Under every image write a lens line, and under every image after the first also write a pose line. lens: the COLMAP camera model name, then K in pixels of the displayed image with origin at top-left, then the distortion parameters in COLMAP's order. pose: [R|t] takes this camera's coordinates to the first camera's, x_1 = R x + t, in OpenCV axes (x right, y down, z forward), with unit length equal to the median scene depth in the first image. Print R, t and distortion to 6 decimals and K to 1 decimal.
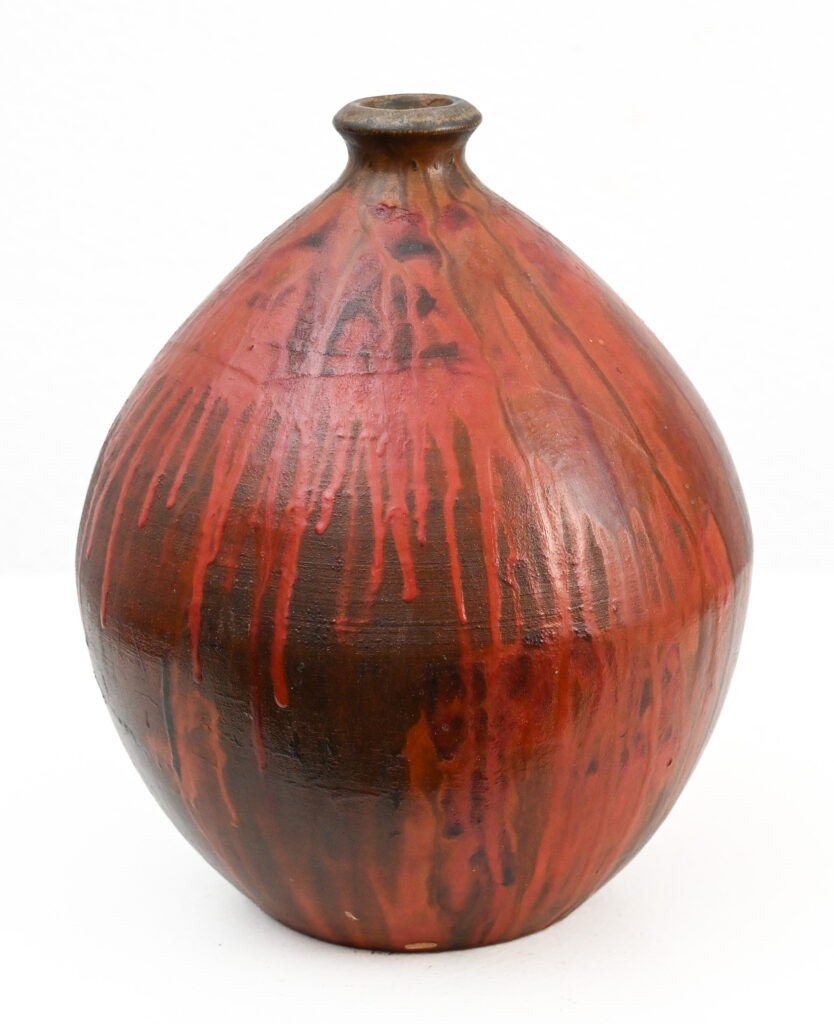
lens RADIAL K [[2778.7, 0, 431.9], [0, 2778.7, 499.6], [0, 0, 1]] dist [0.029814, 0.000000]
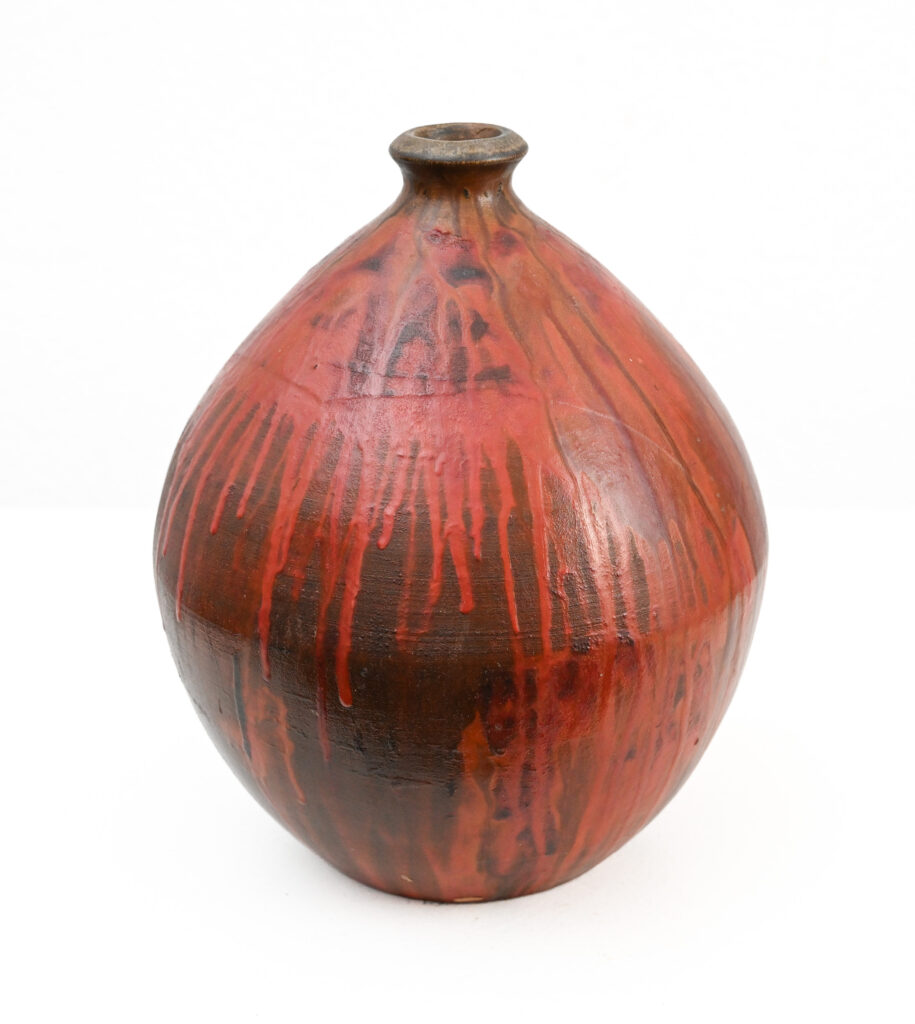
lens RADIAL K [[2002.3, 0, 481.2], [0, 2002.3, 524.2], [0, 0, 1]] dist [0.020144, 0.000000]
pose [[0.999483, -0.000080, 0.032147, -0.026011], [-0.002617, 0.996475, 0.083846, -0.059660], [-0.032040, -0.083887, 0.995960, 0.227473]]
